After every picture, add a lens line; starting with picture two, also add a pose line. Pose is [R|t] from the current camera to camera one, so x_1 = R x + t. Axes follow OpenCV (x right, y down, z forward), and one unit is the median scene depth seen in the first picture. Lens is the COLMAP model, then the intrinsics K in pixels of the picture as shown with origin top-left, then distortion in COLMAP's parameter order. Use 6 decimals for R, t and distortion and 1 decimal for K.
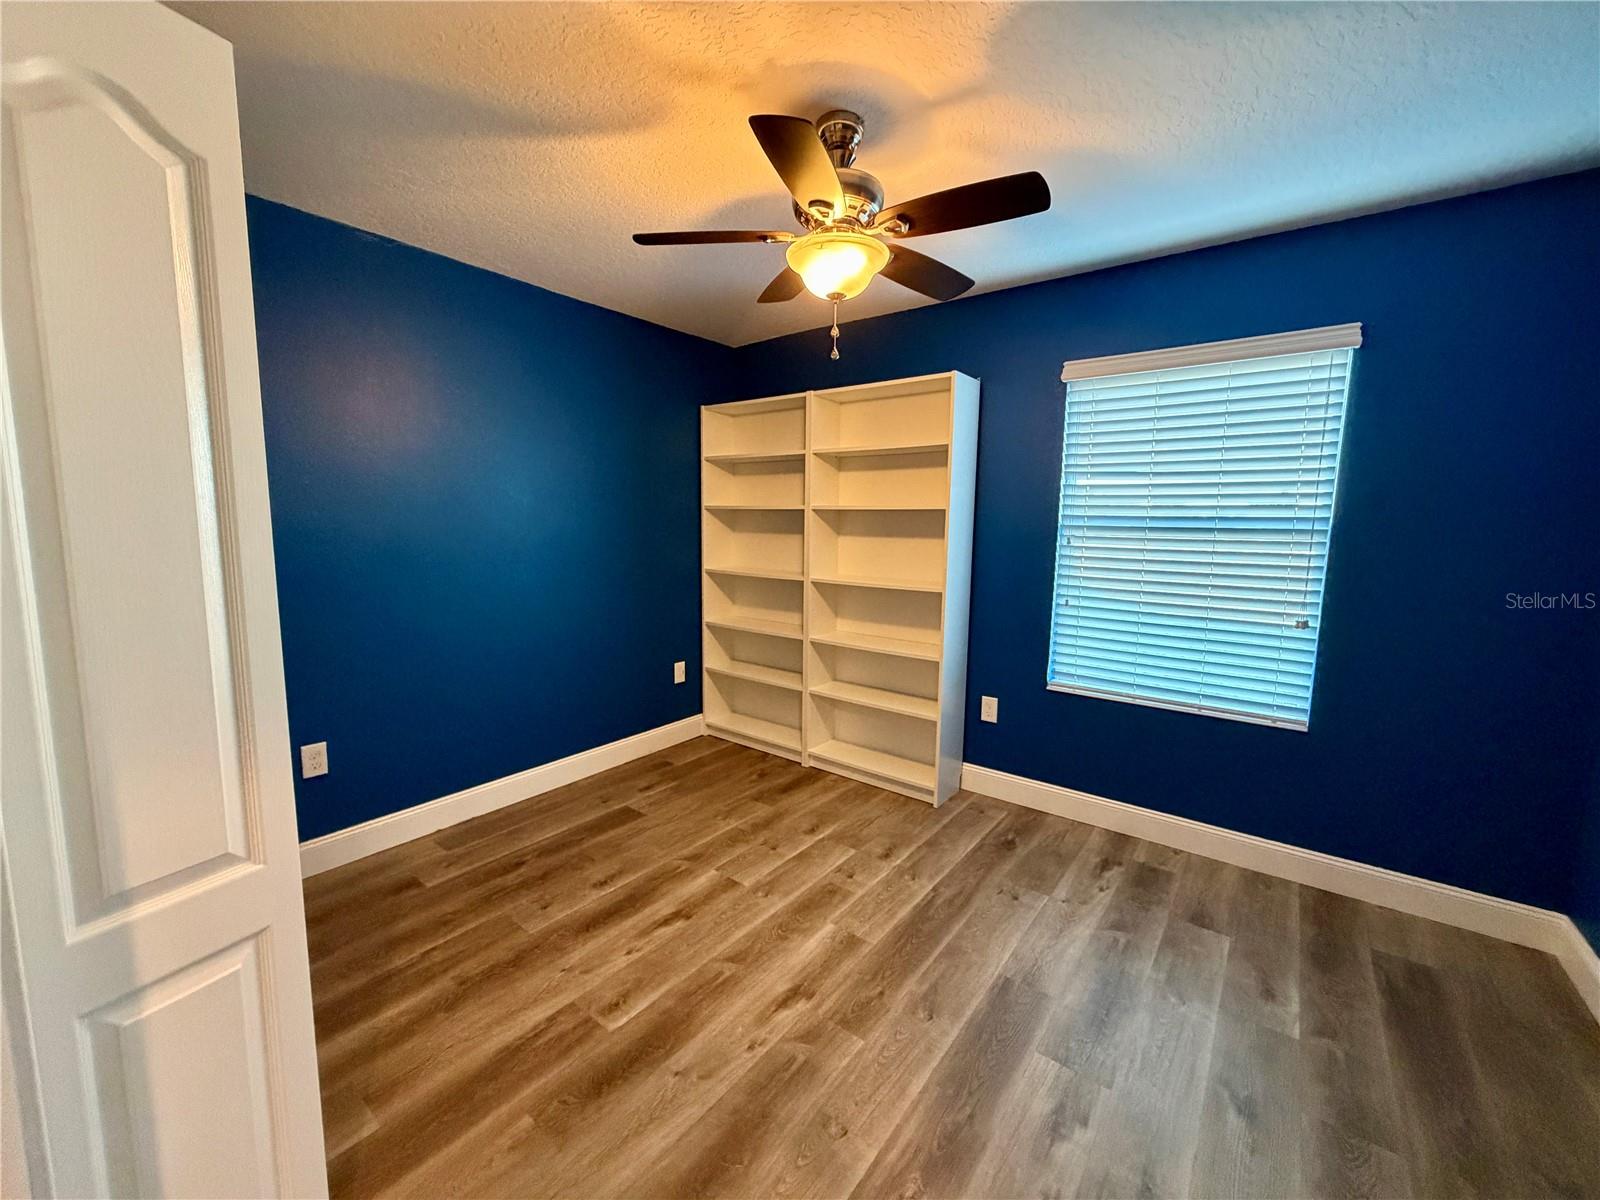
lens RADIAL K [[636.9, 0, 793.5], [0, 636.9, 597.3], [0, 0, 1]] dist [-0.000337, 0.000259]
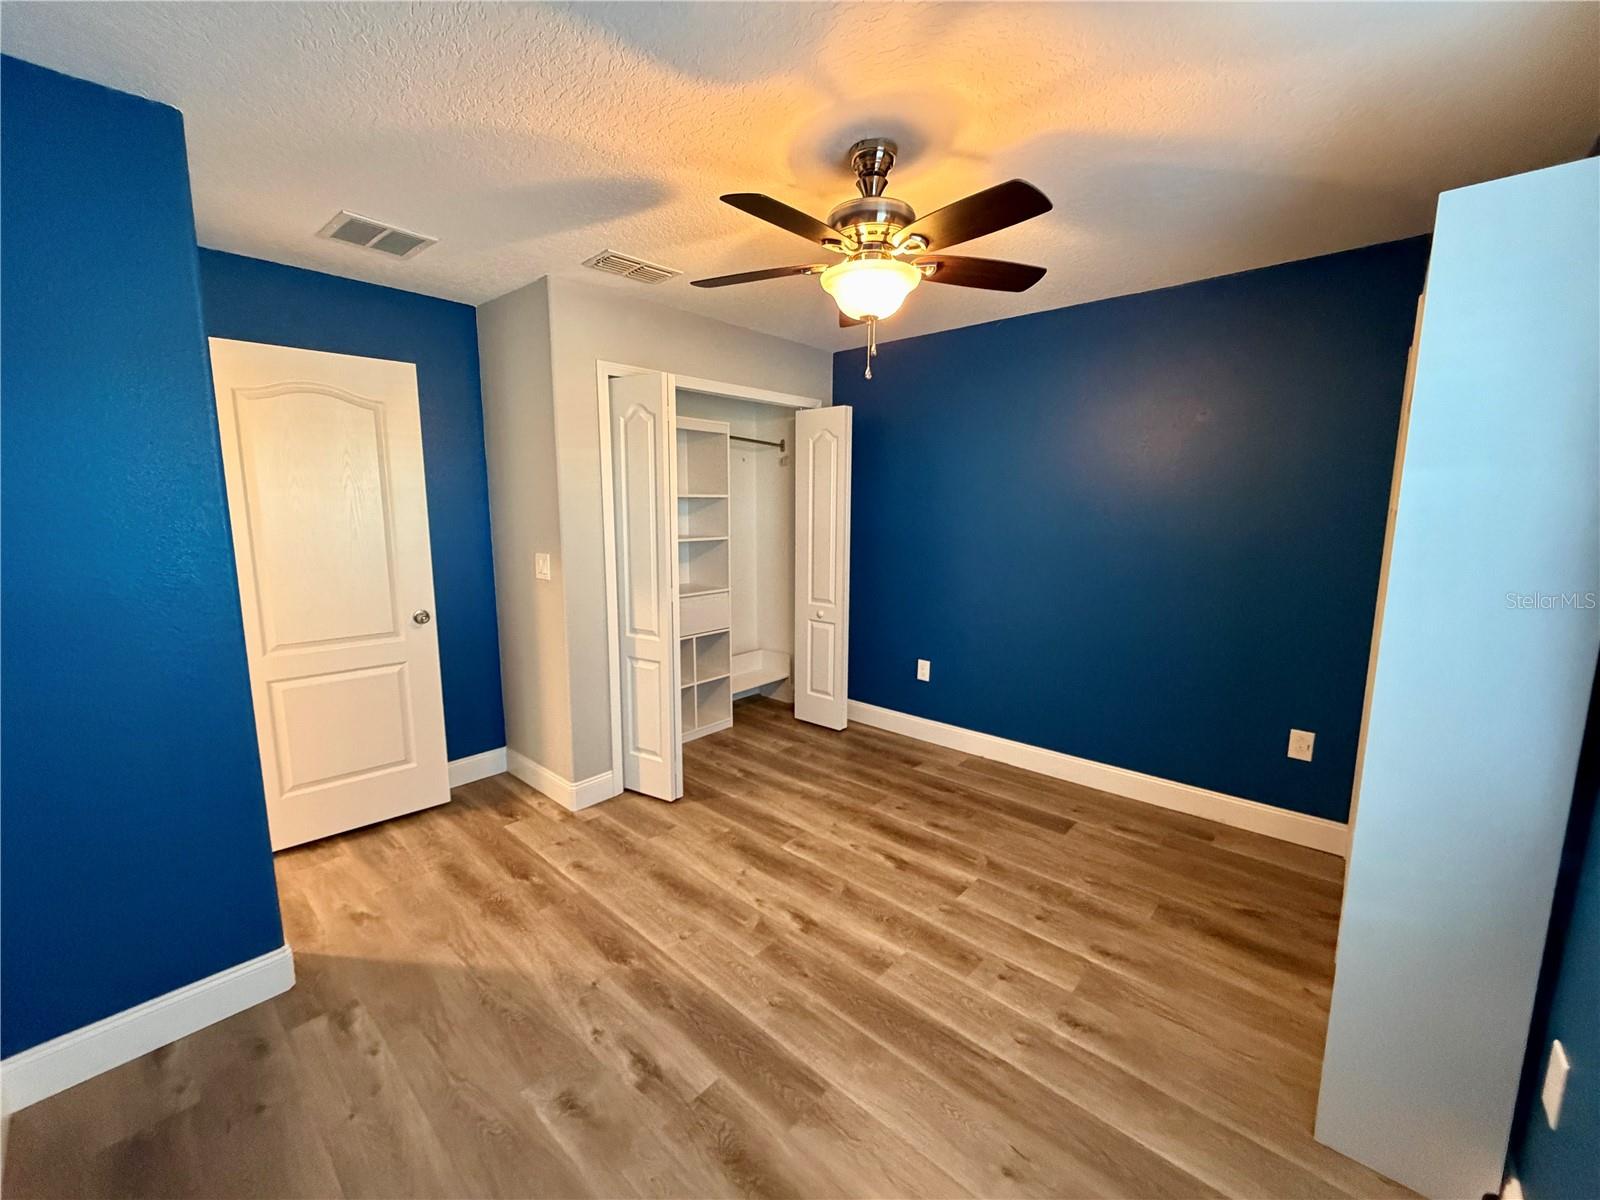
lens RADIAL K [[636.9, 0, 795.3], [0, 636.9, 597.8], [0, 0, 1]] dist [-0.000337, 0.000259]
pose [[-0.073925, 0.131504, -0.988555, 0.976267], [-0.124168, 0.982341, 0.139962, -0.129915], [0.989504, 0.133094, -0.056291, 0.841358]]
